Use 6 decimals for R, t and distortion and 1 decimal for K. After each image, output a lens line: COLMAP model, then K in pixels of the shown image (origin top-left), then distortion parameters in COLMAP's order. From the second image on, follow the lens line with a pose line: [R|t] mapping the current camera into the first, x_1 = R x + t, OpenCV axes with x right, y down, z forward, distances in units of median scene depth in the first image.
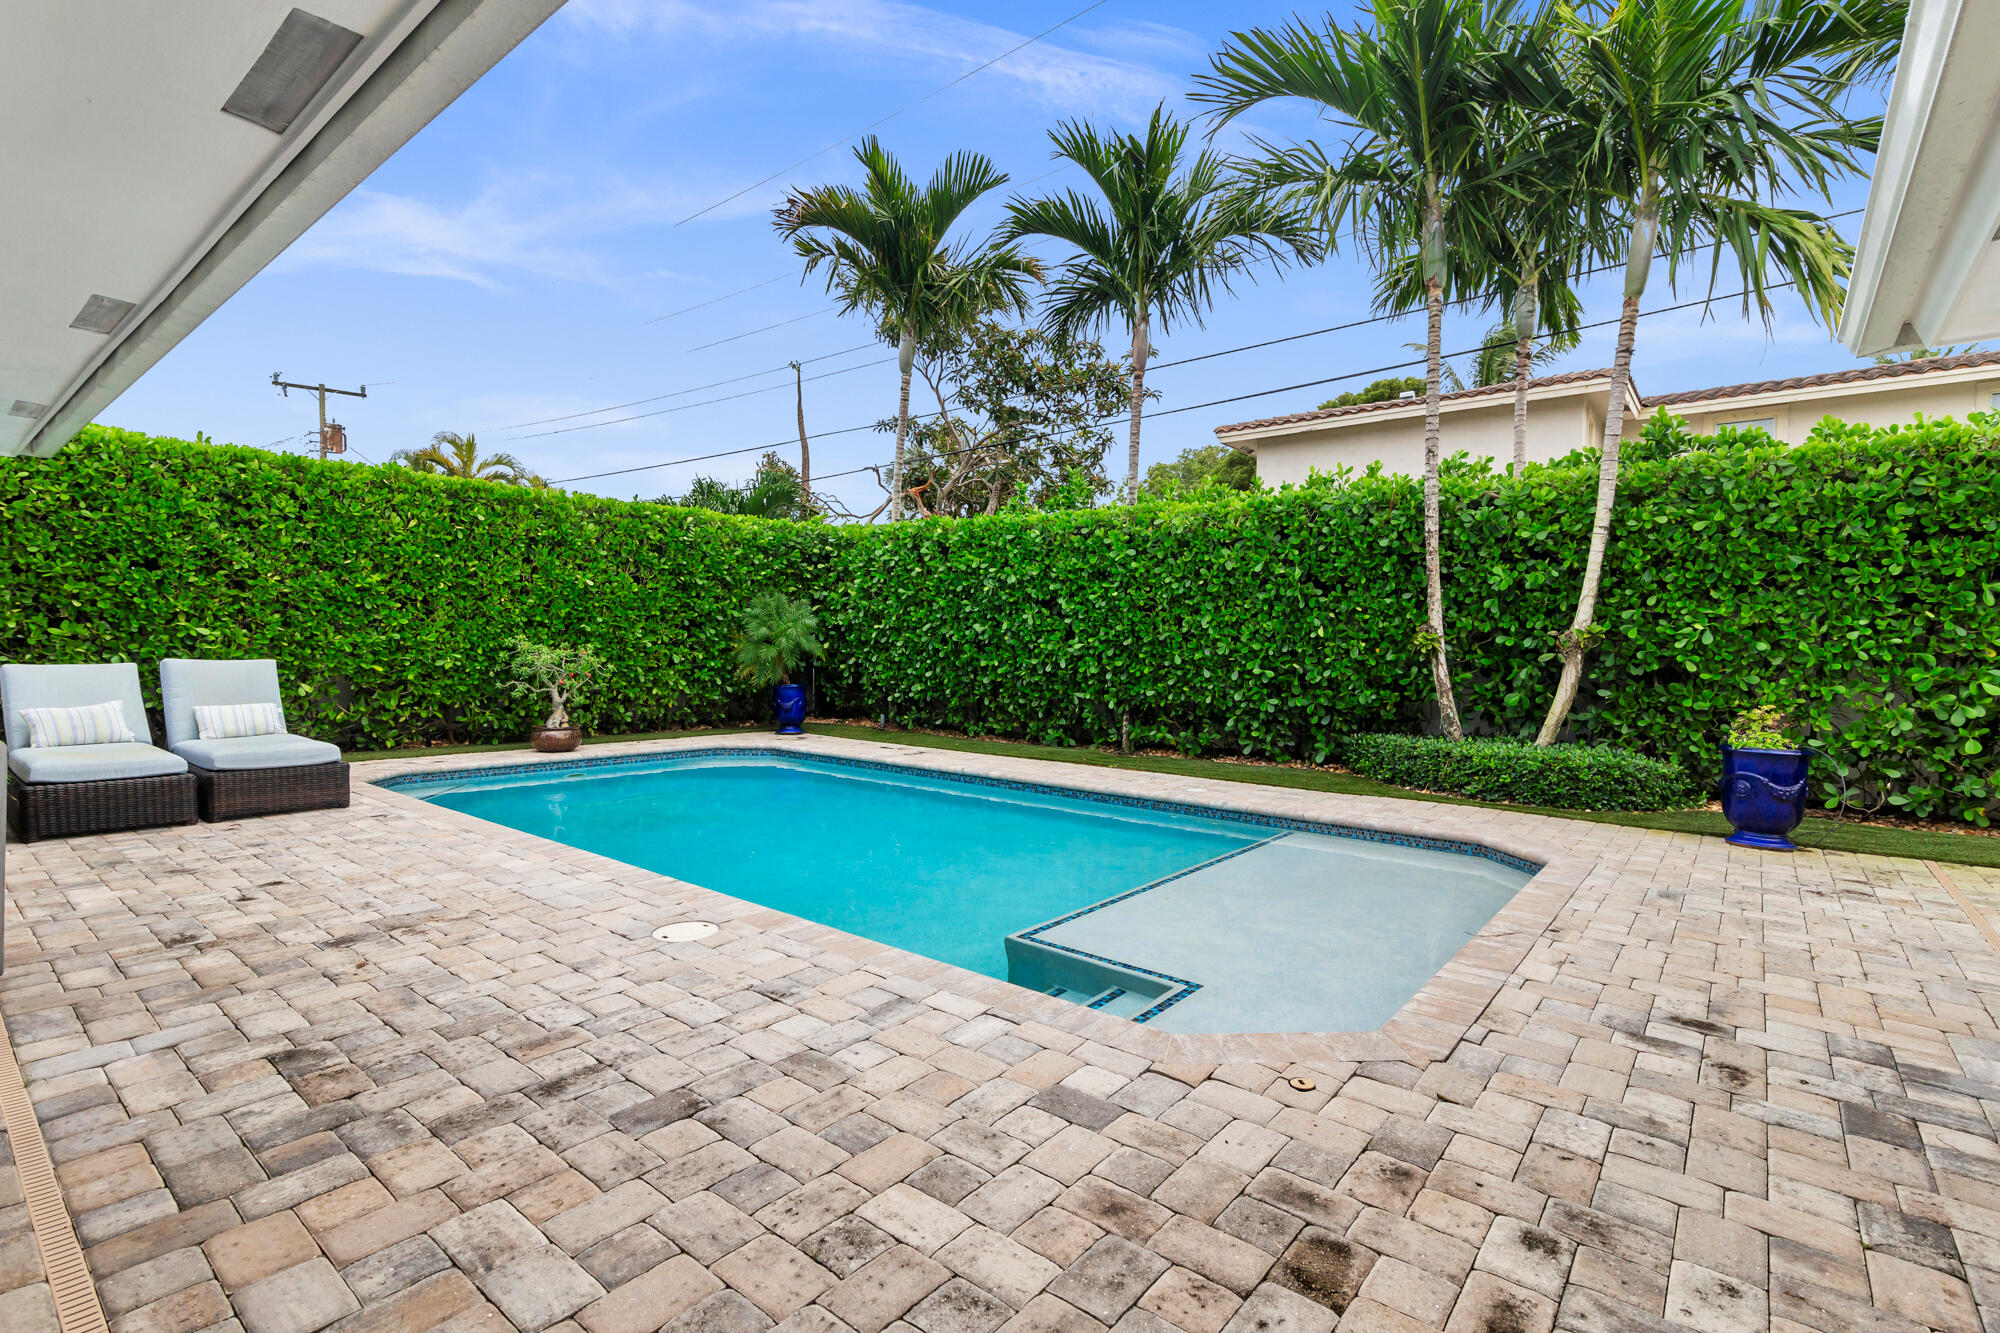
lens RADIAL K [[932.1, 0, 1000.9], [0, 932.1, 660.9], [0, 0, 1]] dist [-0.001351, -0.000065]
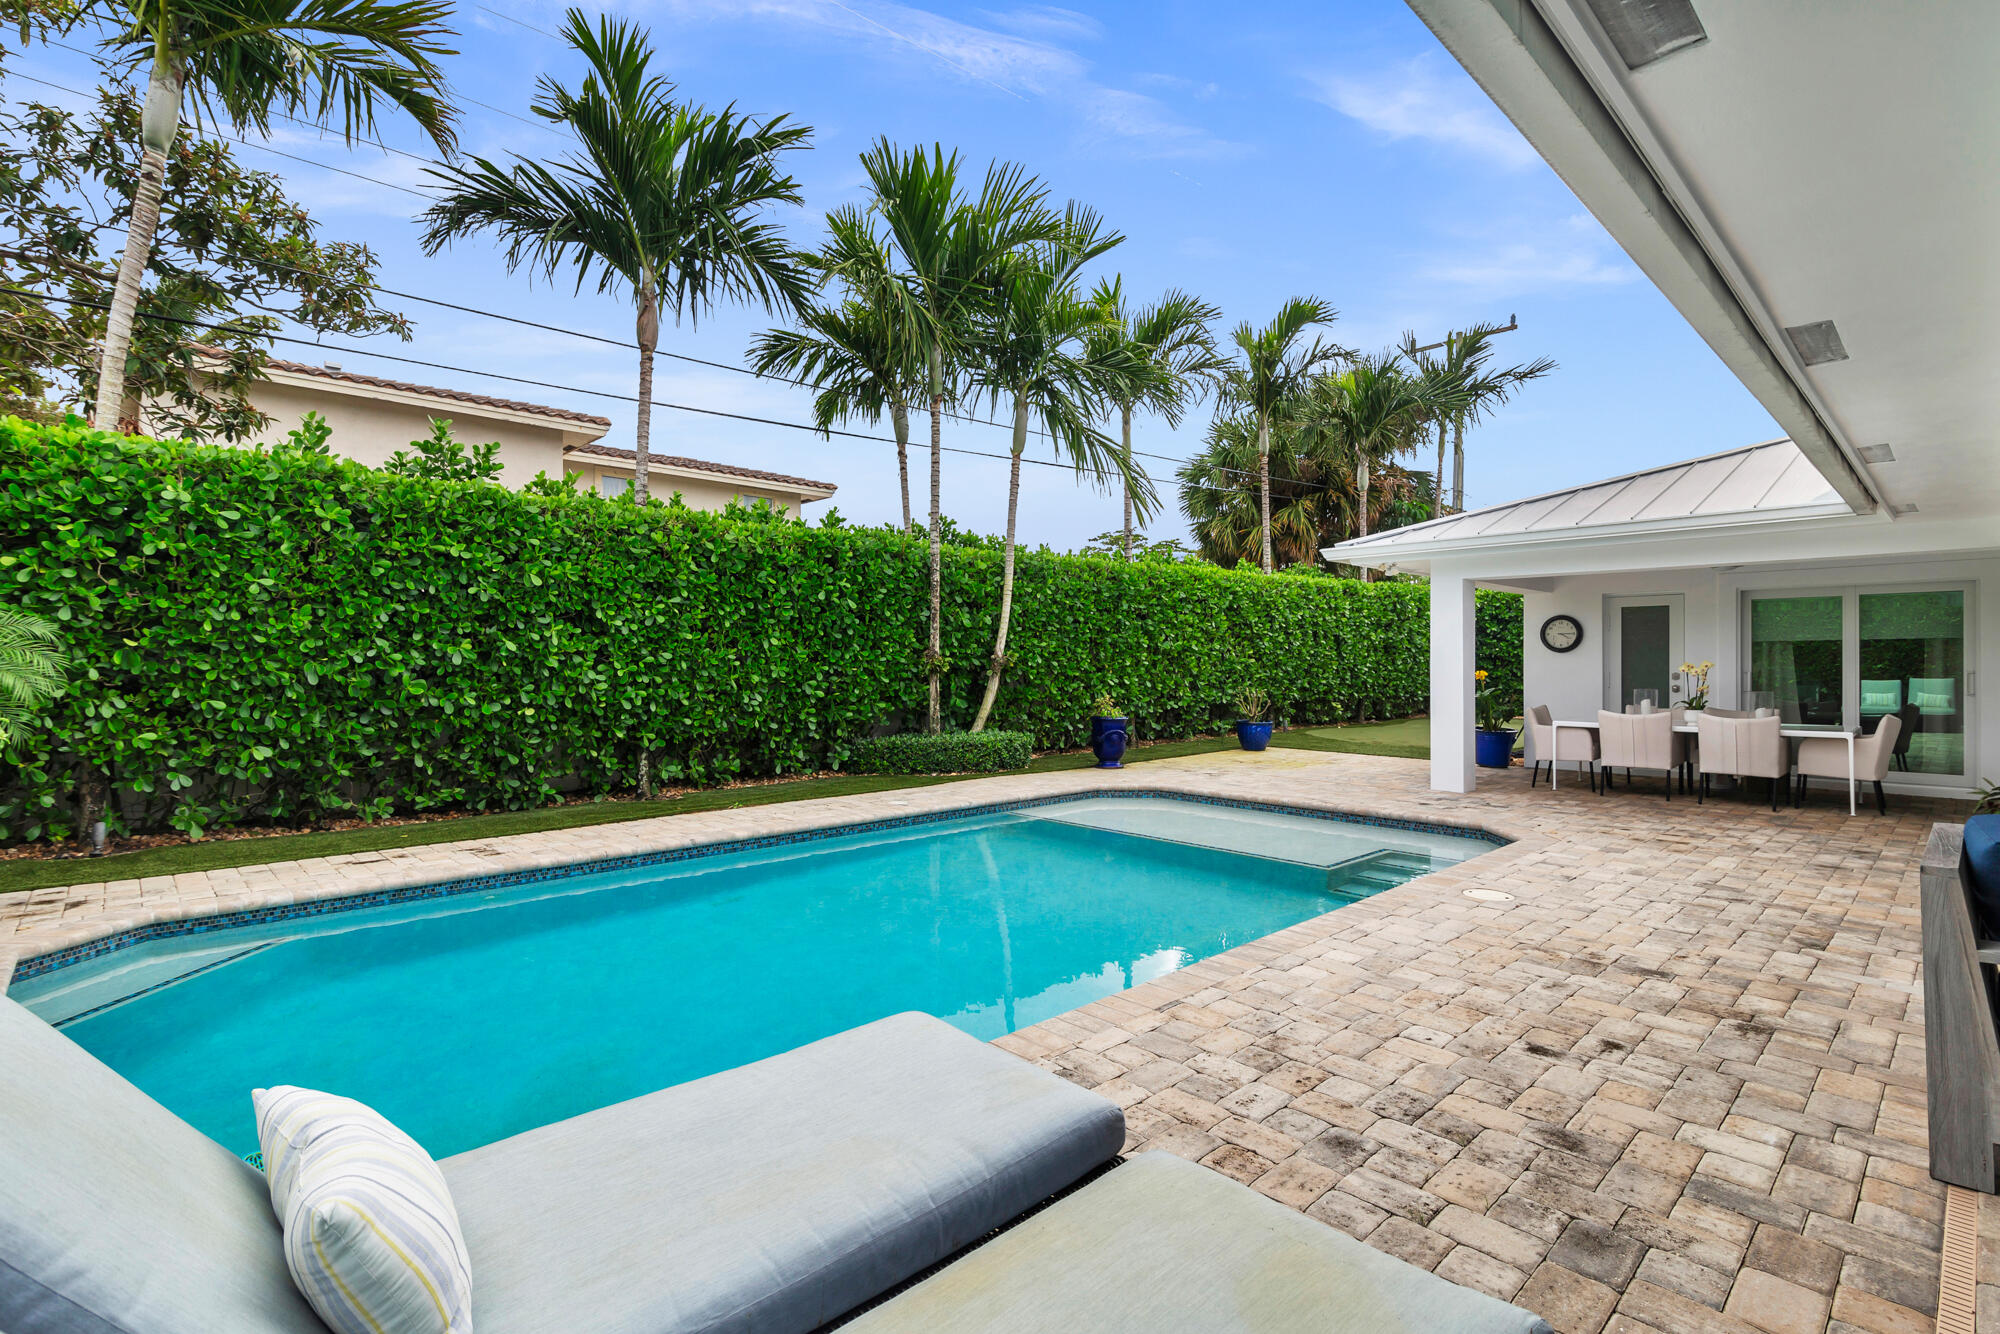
lens RADIAL K [[932.1, 0, 1004.3], [0, 932.1, 667.0], [0, 0, 1]] dist [-0.001351, -0.000065]
pose [[0.129102, -0.021420, 0.991400, -1.800641], [0.017092, 0.999666, 0.019373, -0.083463], [-0.991484, 0.014444, 0.129425, 1.542589]]
